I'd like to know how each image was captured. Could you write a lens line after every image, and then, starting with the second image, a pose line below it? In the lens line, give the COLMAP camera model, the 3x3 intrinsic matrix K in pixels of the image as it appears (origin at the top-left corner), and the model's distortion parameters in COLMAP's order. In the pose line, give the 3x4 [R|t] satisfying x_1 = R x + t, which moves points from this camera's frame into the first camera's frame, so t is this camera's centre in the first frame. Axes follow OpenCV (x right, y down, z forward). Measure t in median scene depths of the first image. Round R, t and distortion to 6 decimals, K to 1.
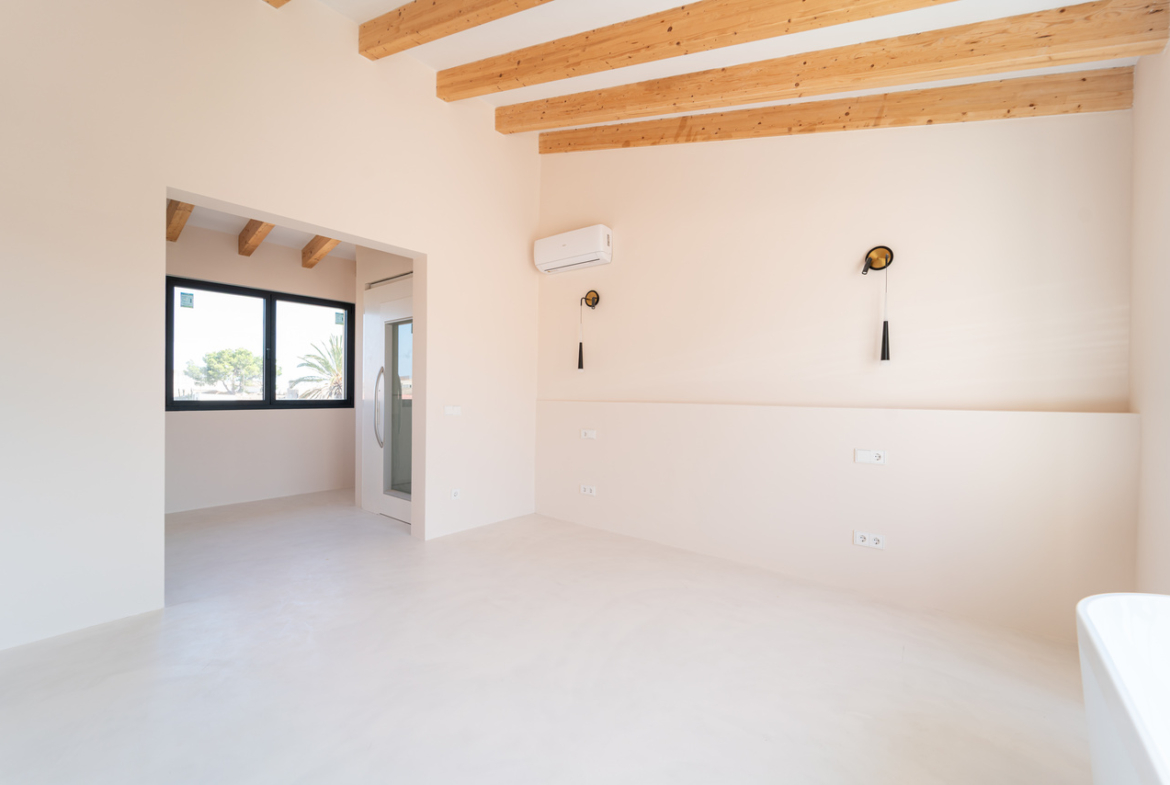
lens RADIAL K [[471.1, 0, 582.5], [0, 471.1, 395.5], [0, 0, 1]] dist [0.001456, -0.001509]
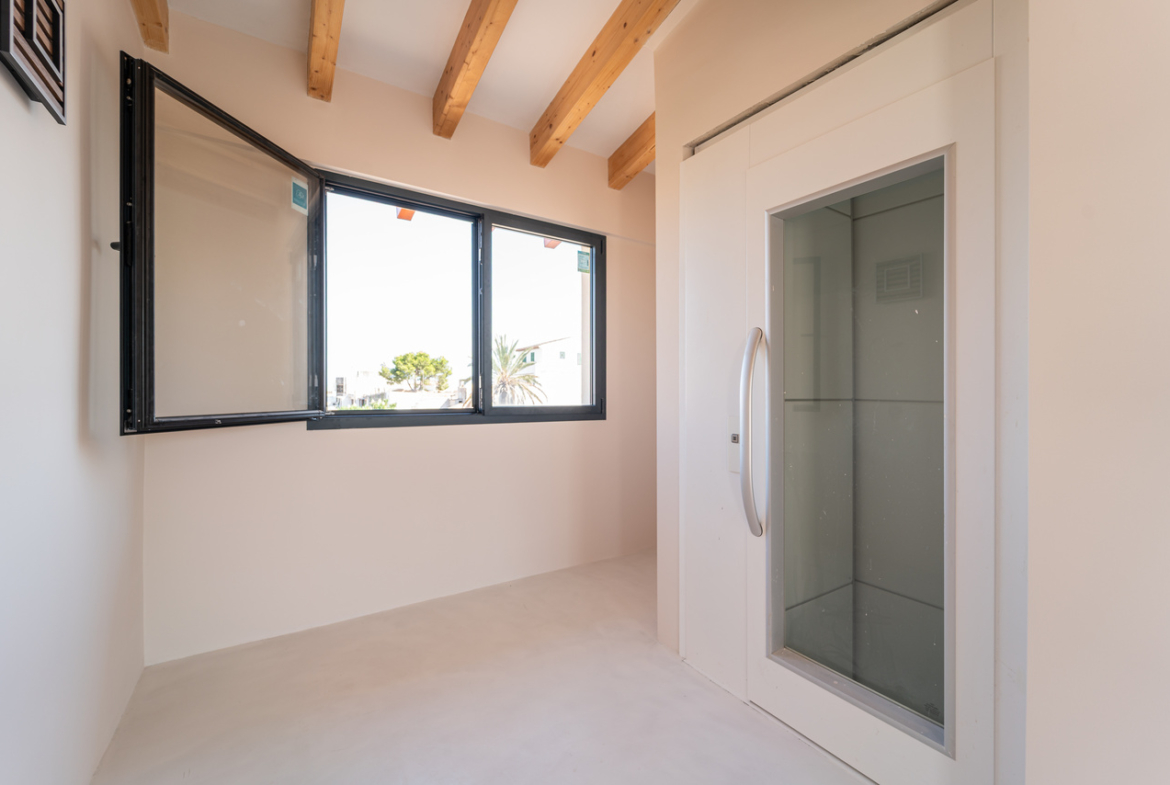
lens RADIAL K [[471.1, 0, 582.6], [0, 471.1, 397.3], [0, 0, 1]] dist [0.001456, -0.001509]
pose [[0.956488, -0.000998, -0.291768, -0.278880], [0.004343, 0.999932, 0.010819, -0.005780], [0.291738, -0.011615, 0.956428, 0.362822]]
